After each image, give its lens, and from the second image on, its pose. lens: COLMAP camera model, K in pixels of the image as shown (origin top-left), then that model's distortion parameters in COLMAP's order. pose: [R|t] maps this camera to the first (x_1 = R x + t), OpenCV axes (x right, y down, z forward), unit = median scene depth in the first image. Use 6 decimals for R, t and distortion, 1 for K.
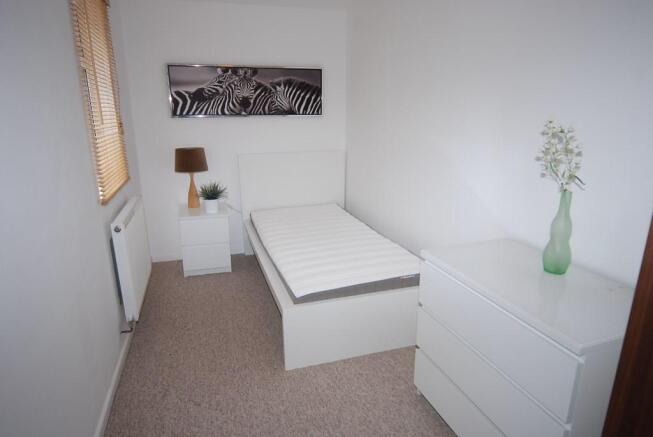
lens RADIAL K [[393.0, 0, 326.5], [0, 393.0, 218.5], [0, 0, 1]] dist [0.001843, 0.000345]
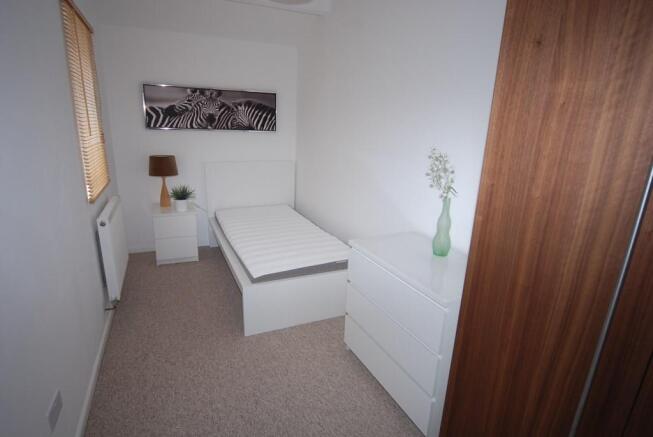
lens RADIAL K [[350.8, 0, 325.2], [0, 350.8, 221.5], [0, 0, 1]] dist [-0.004523, -0.000731]
pose [[0.992375, 0.005921, 0.123113, 0.010688], [-0.007121, 0.999931, 0.009305, 0.006041], [-0.123050, -0.010111, 0.992349, -0.142284]]
